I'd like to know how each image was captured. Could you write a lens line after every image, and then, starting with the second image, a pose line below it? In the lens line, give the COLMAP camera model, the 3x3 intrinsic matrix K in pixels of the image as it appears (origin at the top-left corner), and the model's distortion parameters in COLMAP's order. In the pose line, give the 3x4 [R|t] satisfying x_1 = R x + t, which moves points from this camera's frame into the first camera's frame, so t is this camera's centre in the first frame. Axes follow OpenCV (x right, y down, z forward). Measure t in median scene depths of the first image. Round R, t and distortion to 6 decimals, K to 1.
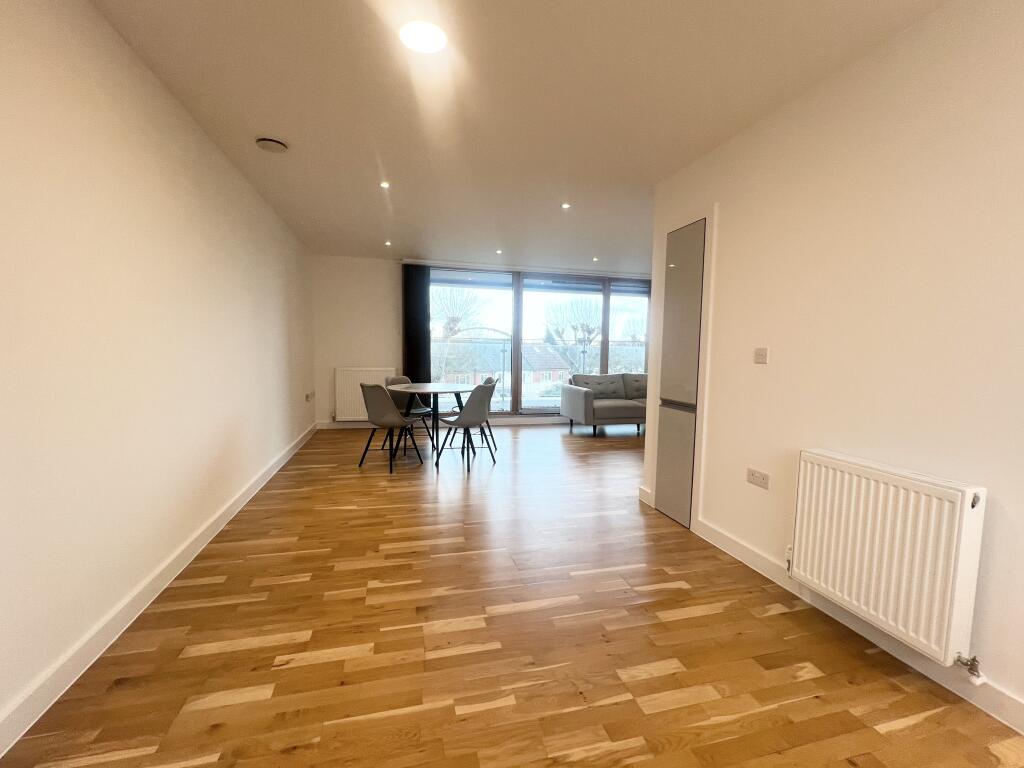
lens RADIAL K [[437.4, 0, 512.0], [0, 437.4, 384.0], [0, 0, 1]] dist [-0.000739, 0.000273]
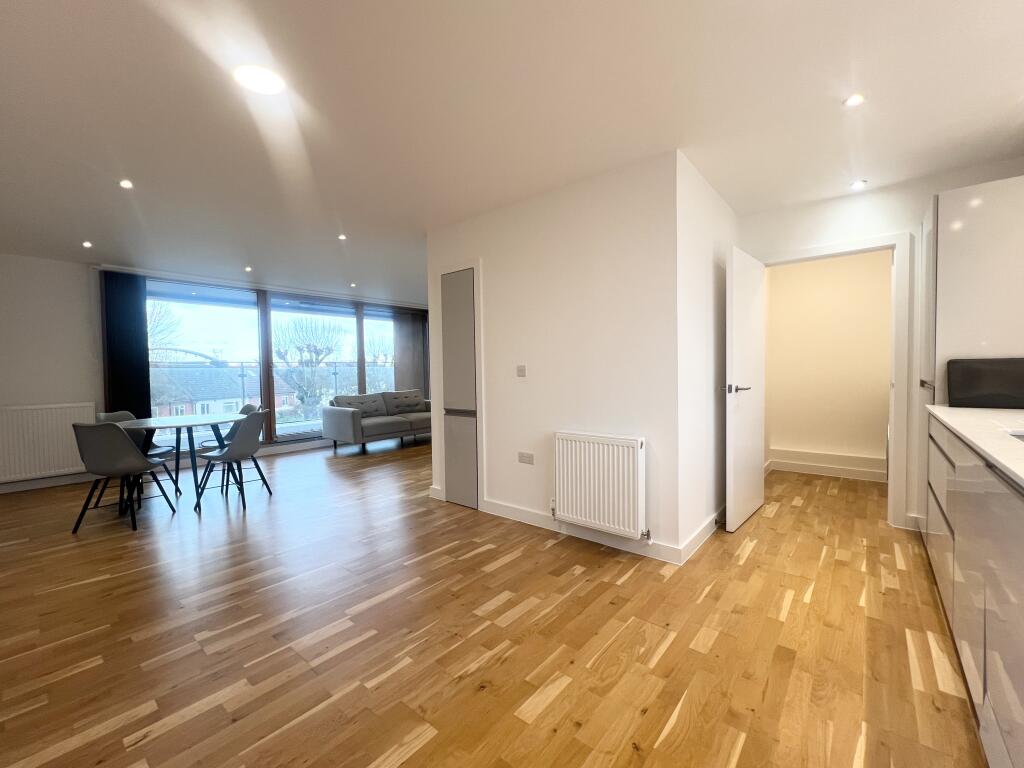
lens RADIAL K [[428.1, 0, 512.0], [0, 428.1, 384.0], [0, 0, 1]] dist [-0.000029, 0.000094]
pose [[0.817387, -0.049578, 0.573951, -0.246022], [0.074992, 0.996970, -0.020681, 0.003959], [-0.571186, 0.059946, 0.818628, -0.109319]]
